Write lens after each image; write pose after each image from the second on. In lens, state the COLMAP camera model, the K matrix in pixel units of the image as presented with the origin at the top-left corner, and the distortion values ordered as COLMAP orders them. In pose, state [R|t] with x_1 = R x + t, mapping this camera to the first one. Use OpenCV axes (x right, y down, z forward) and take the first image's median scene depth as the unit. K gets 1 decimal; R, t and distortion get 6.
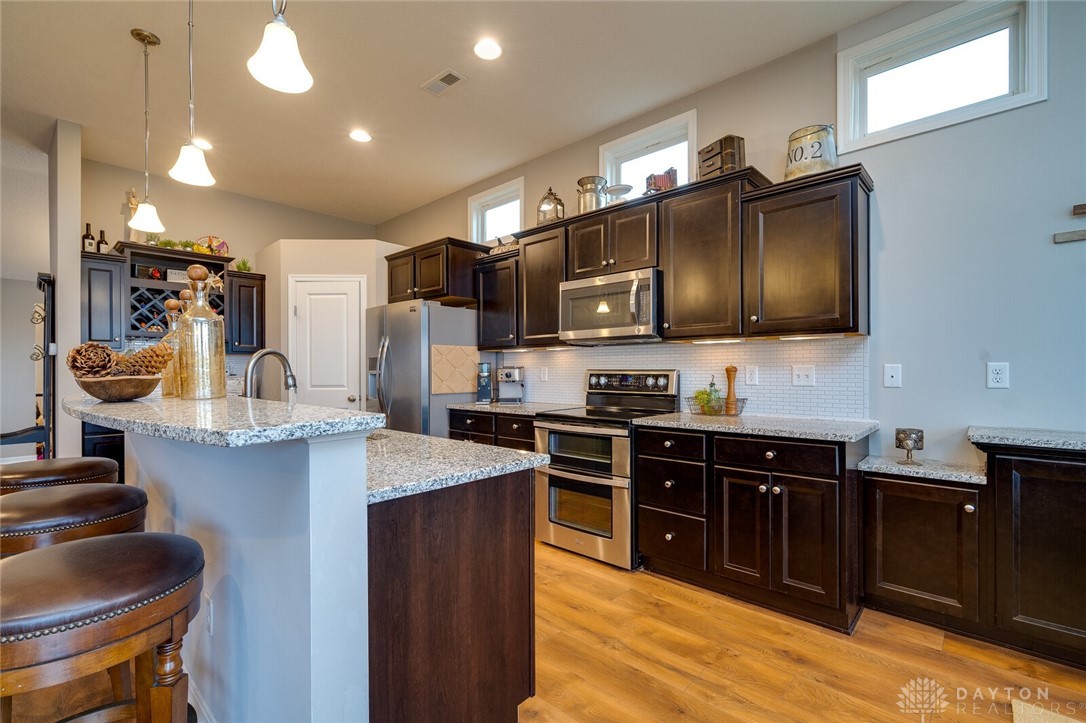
lens RADIAL K [[477.7, 0, 552.3], [0, 477.7, 369.1], [0, 0, 1]] dist [0.002247, 0.000161]
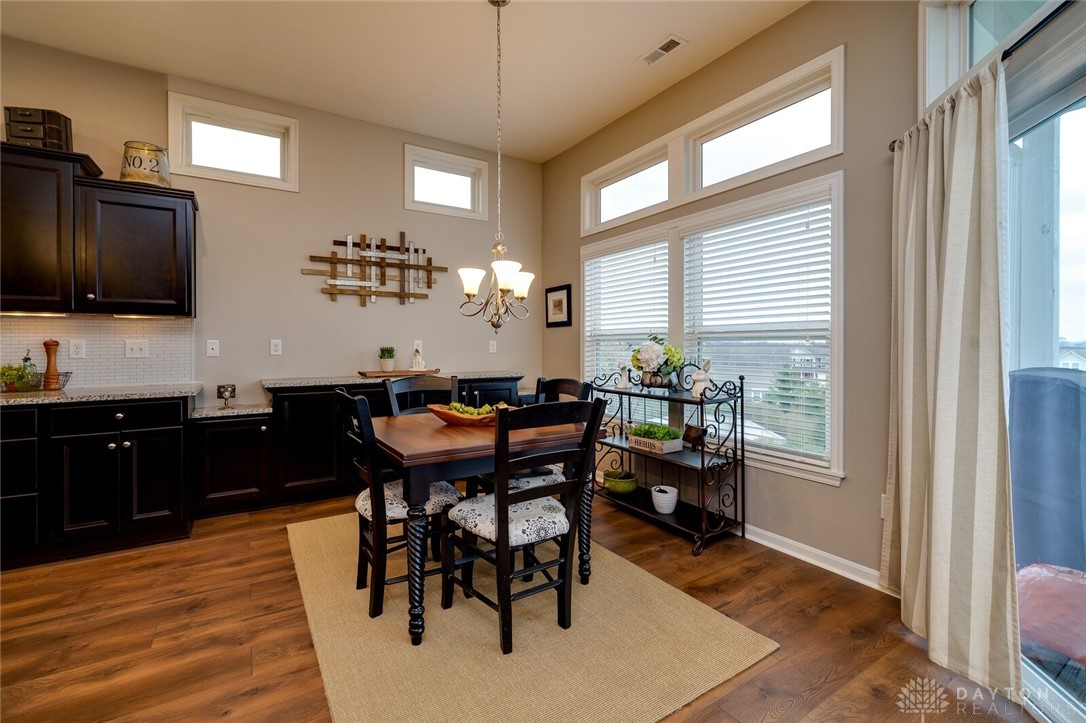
lens RADIAL K [[477.7, 0, 544.6], [0, 477.7, 346.3], [0, 0, 1]] dist [0.002247, 0.000161]
pose [[0.263076, -0.002233, 0.964772, -0.315946], [-0.000517, 0.999997, 0.002456, 0.003482], [-0.964775, -0.001145, 0.263074, -0.249069]]
